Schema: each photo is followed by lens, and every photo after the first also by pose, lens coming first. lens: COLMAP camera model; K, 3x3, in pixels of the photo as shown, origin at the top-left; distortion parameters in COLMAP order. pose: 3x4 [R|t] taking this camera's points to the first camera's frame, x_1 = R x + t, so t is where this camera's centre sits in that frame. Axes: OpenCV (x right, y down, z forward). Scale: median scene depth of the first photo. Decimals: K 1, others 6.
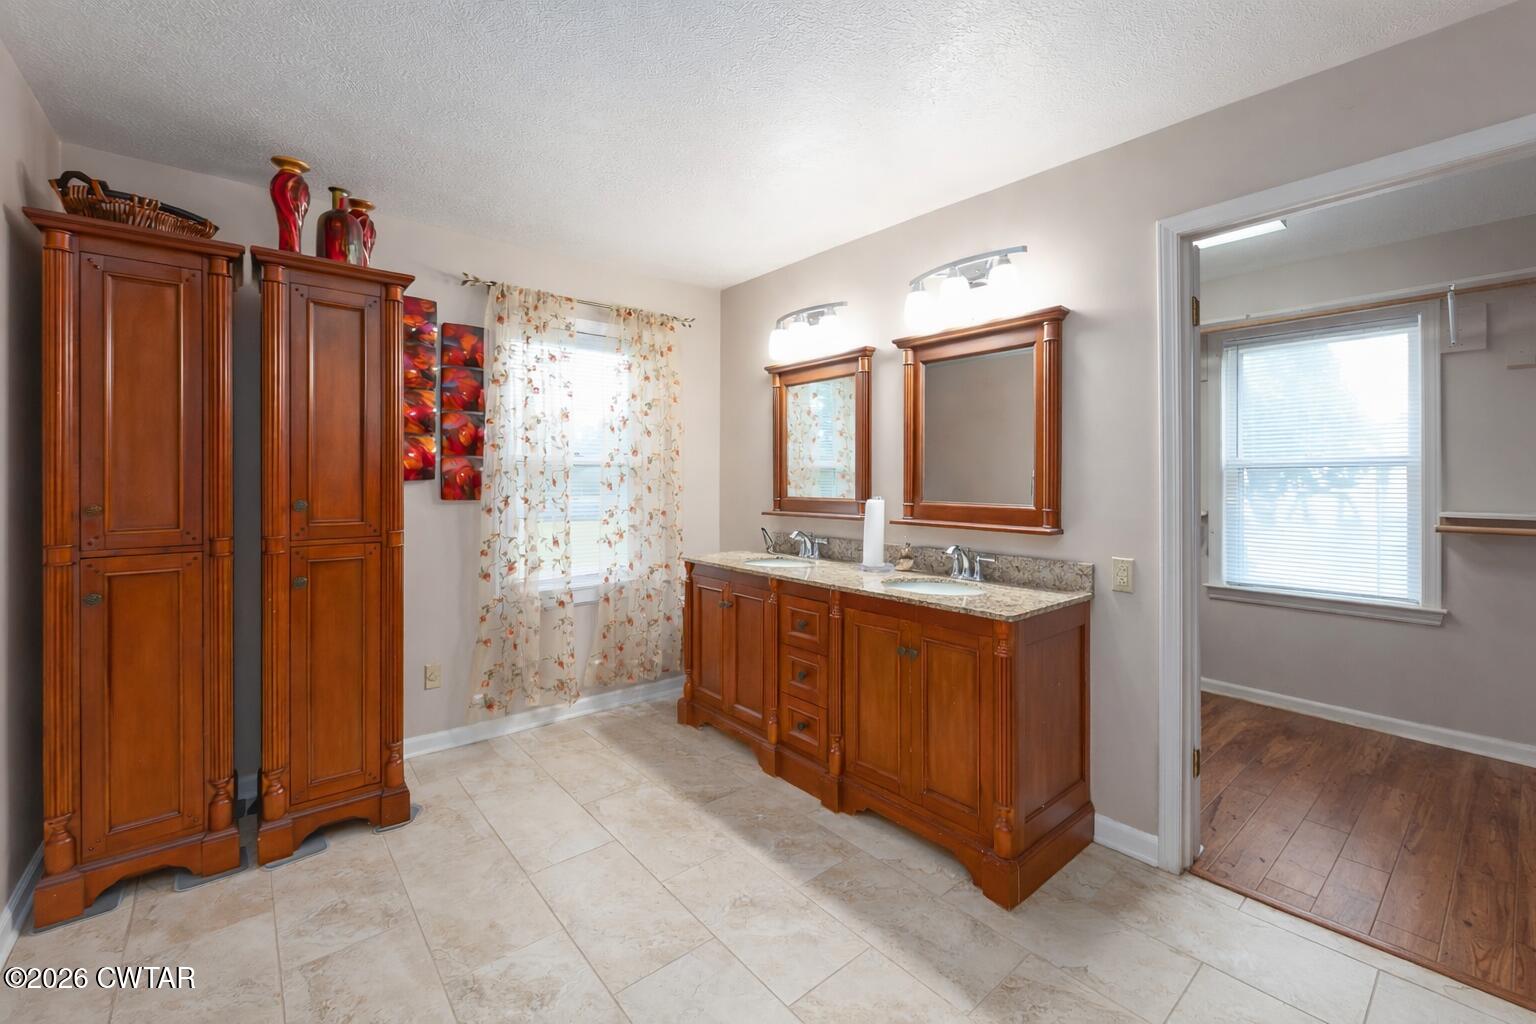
lens RADIAL K [[667.5, 0, 770.4], [0, 667.5, 481.2], [0, 0, 1]] dist [0.000601, 0.000100]
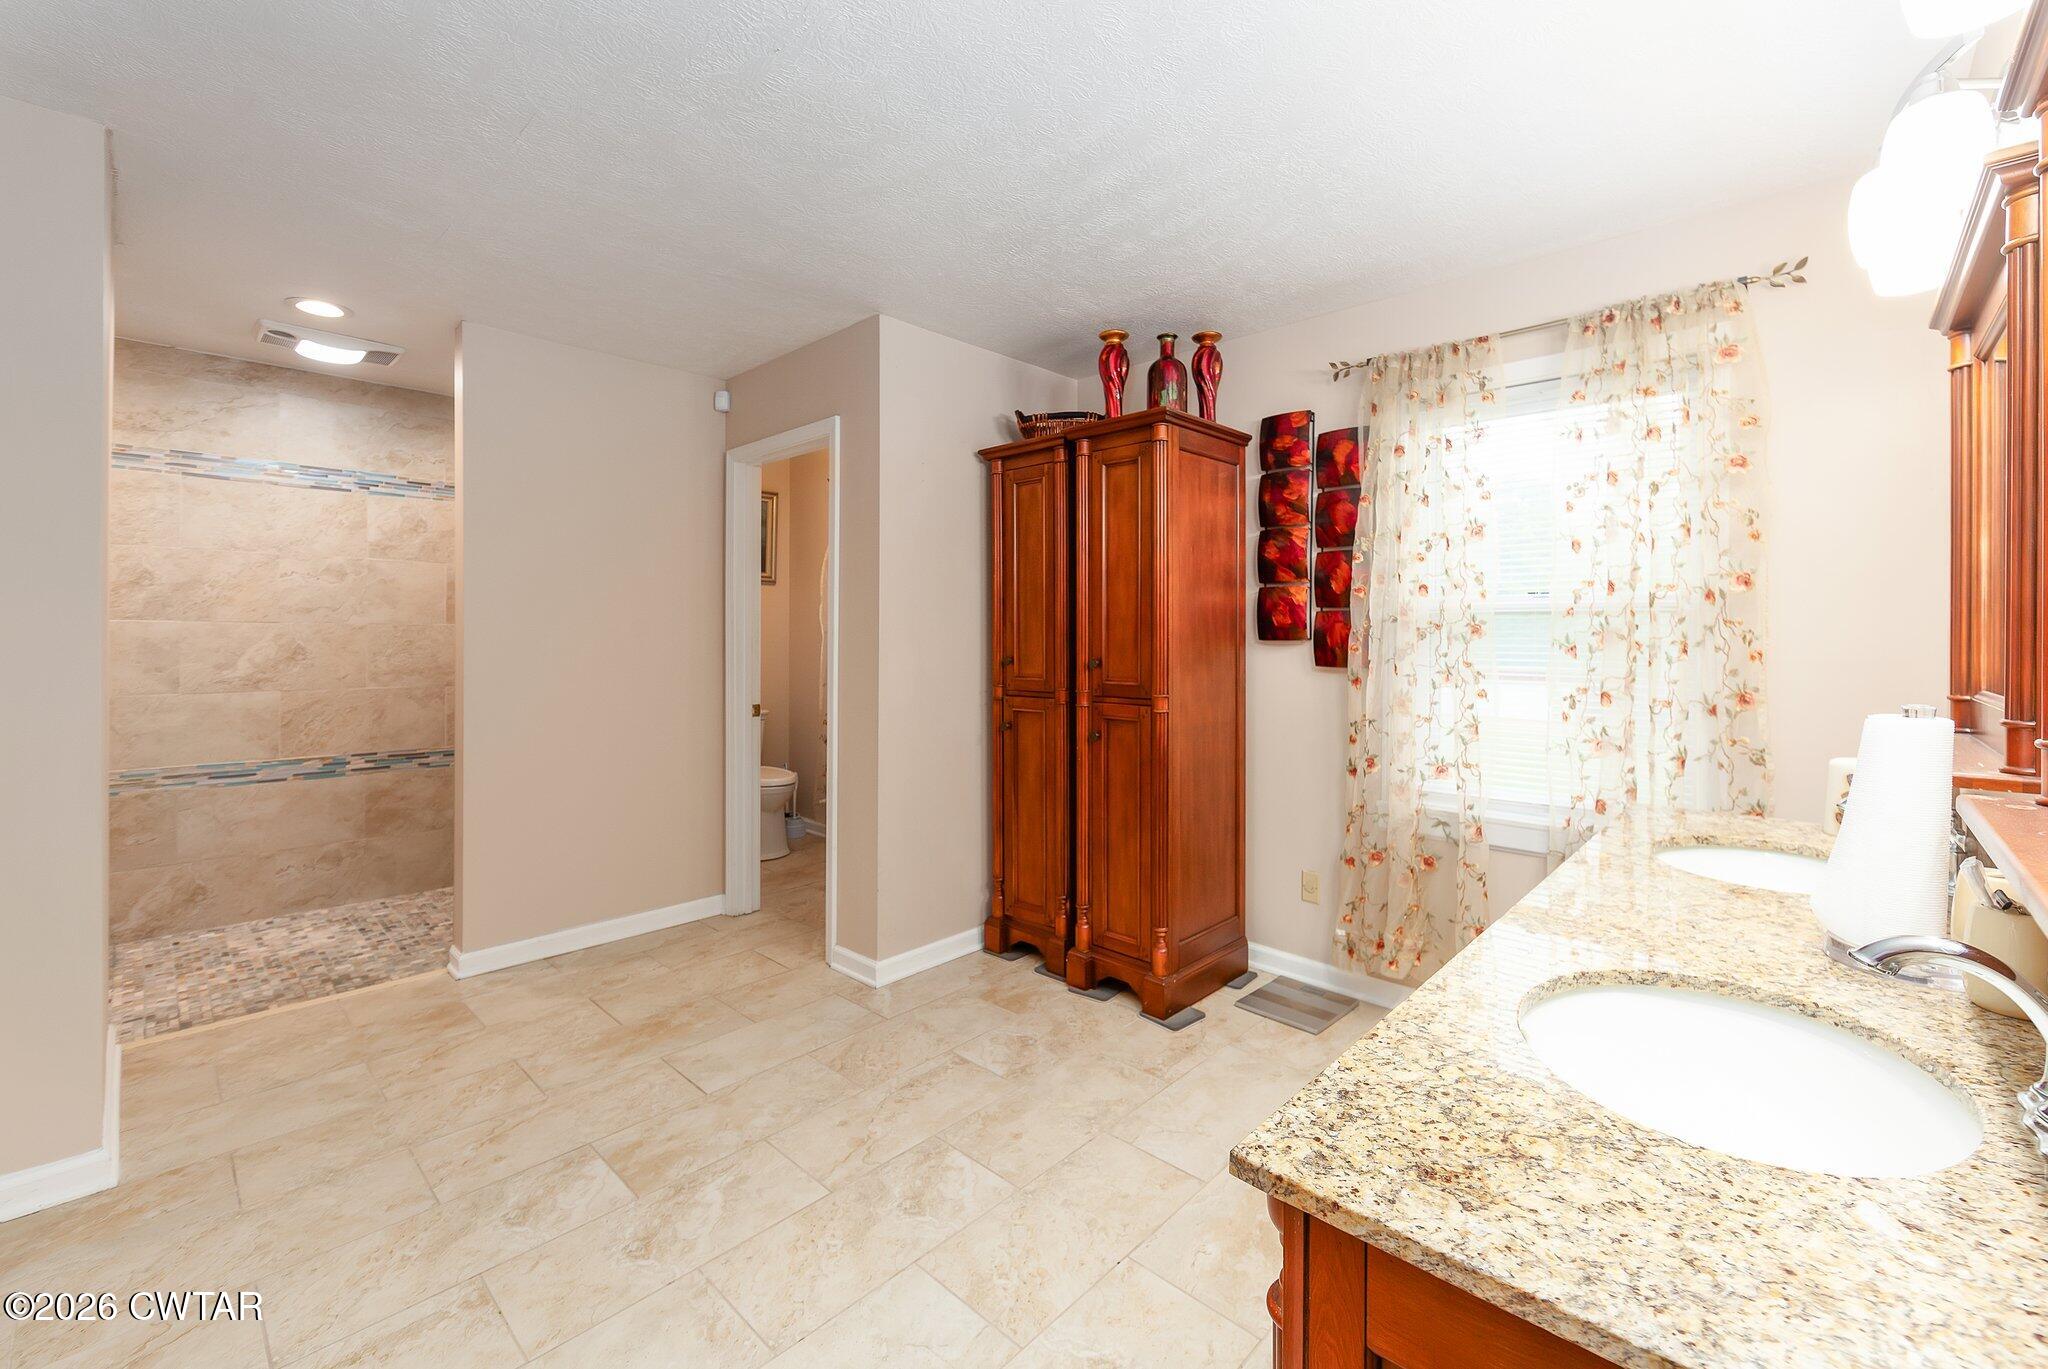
lens RADIAL K [[843.4, 0, 1025.6], [0, 843.4, 643.6], [0, 0, 1]] dist [-0.000193, 0.000014]
pose [[0.126495, 0.010650, -0.991910, 0.441479], [-0.002301, 0.999943, 0.010443, -0.004925], [0.991965, 0.000961, 0.126512, 0.540775]]
